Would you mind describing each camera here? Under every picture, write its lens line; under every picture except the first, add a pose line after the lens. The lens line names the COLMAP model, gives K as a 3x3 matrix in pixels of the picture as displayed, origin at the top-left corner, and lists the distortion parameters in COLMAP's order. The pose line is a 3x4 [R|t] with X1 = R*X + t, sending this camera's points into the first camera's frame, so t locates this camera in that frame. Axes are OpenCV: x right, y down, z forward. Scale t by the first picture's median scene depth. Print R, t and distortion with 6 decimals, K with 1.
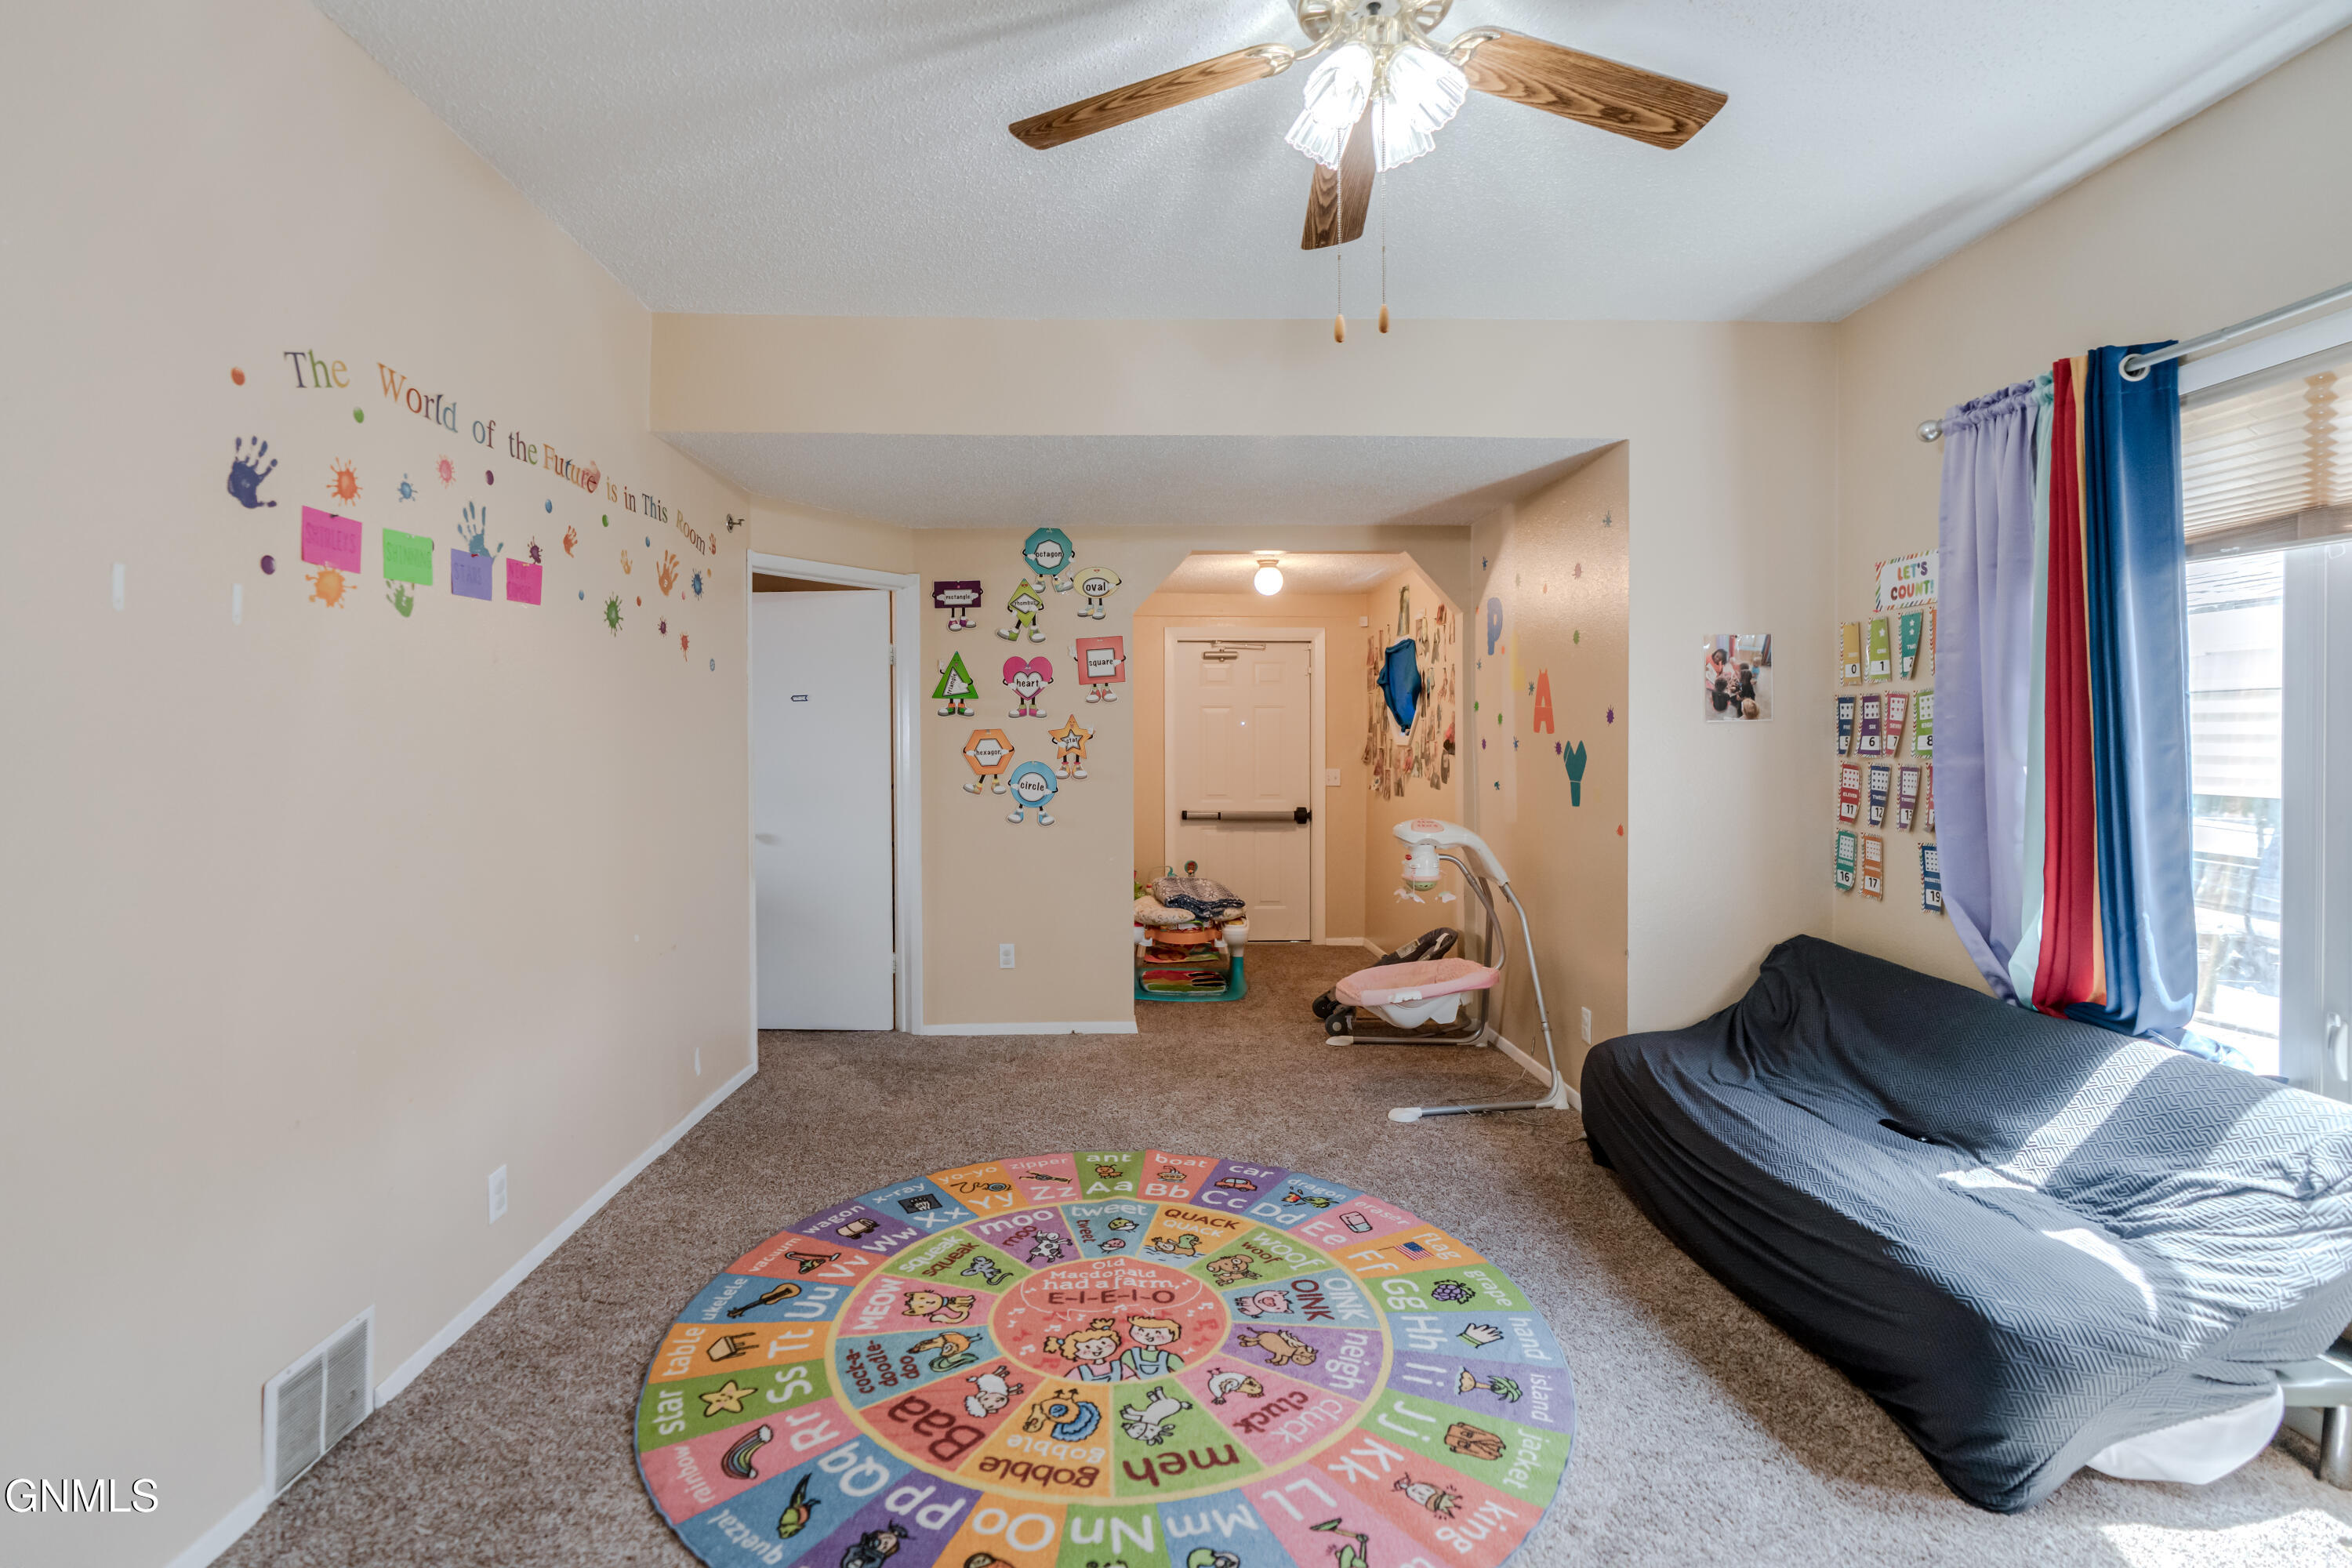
lens RADIAL K [[2524.1, 0, 1176.0], [0, 2524.1, 784.0], [0, 0, 1]] dist [-0.004989, -0.002693]
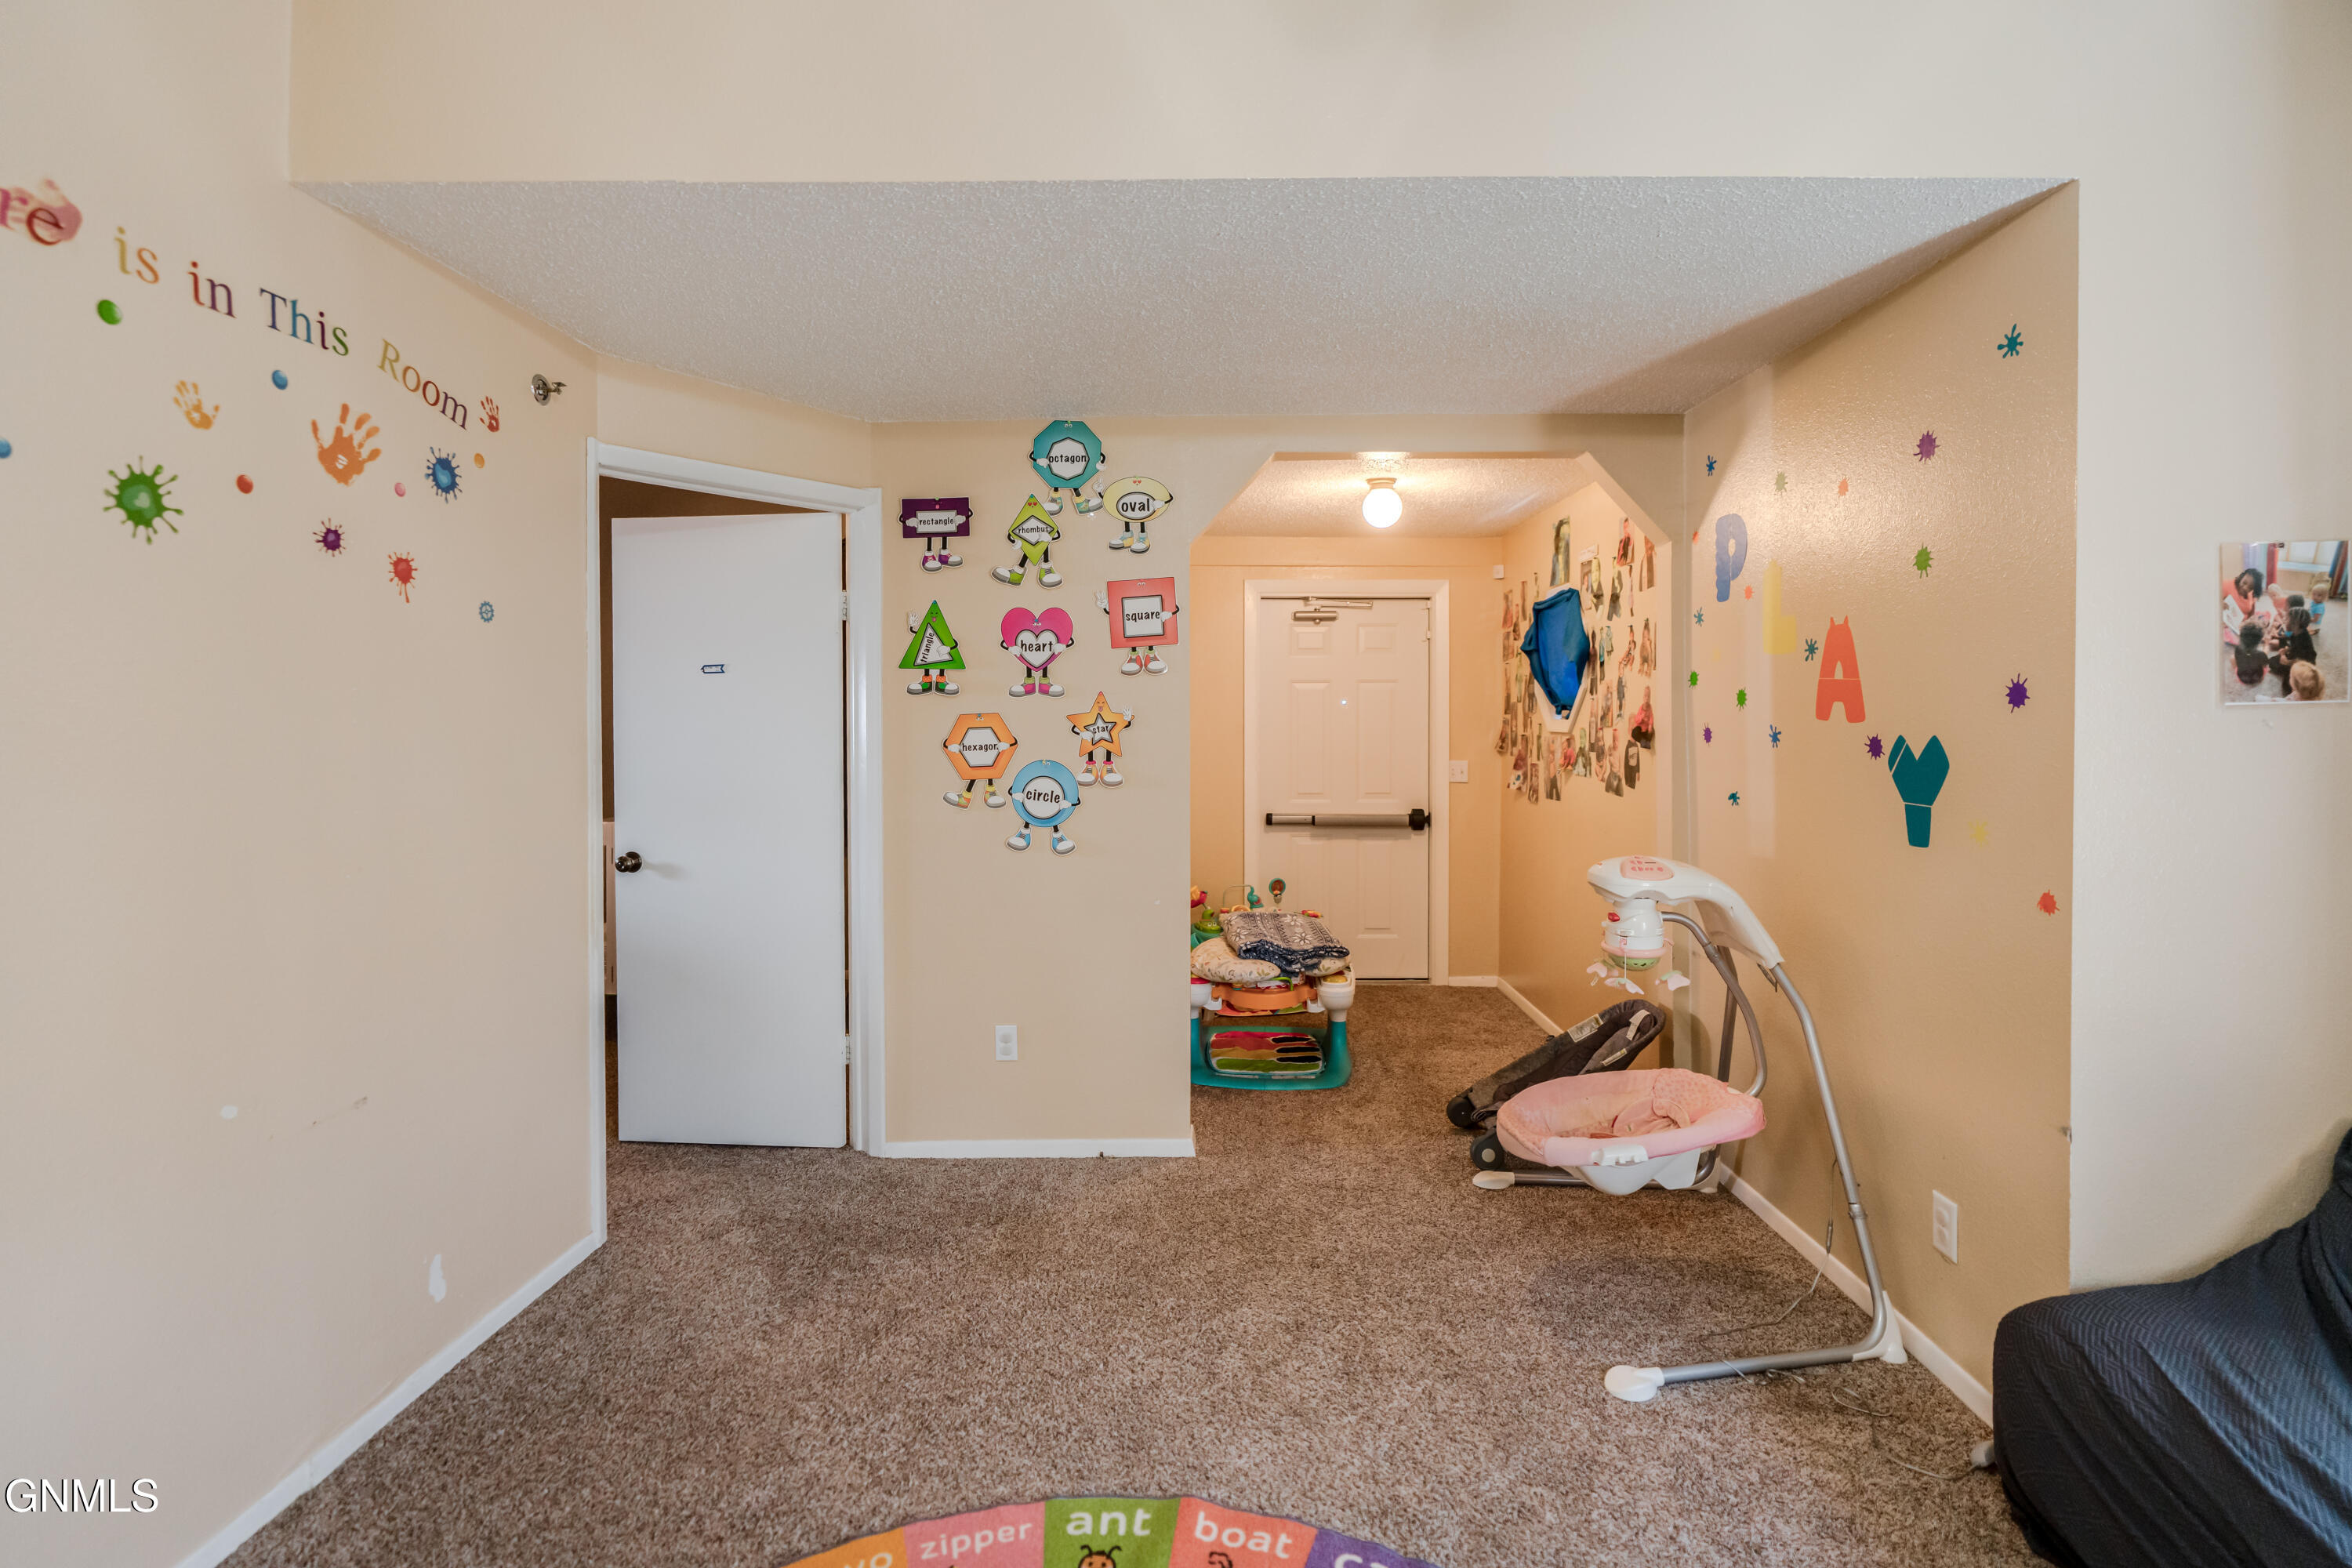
lens RADIAL K [[2683.7, 0, 1177.1], [0, 2683.7, 922.3], [0, 0, 1]] dist [-0.001941, -0.004133]
pose [[0.999449, 0.001378, -0.033177, 0.004908], [0.000566, 0.998287, 0.058509, -0.009336], [0.033201, -0.058495, 0.997735, 0.327054]]
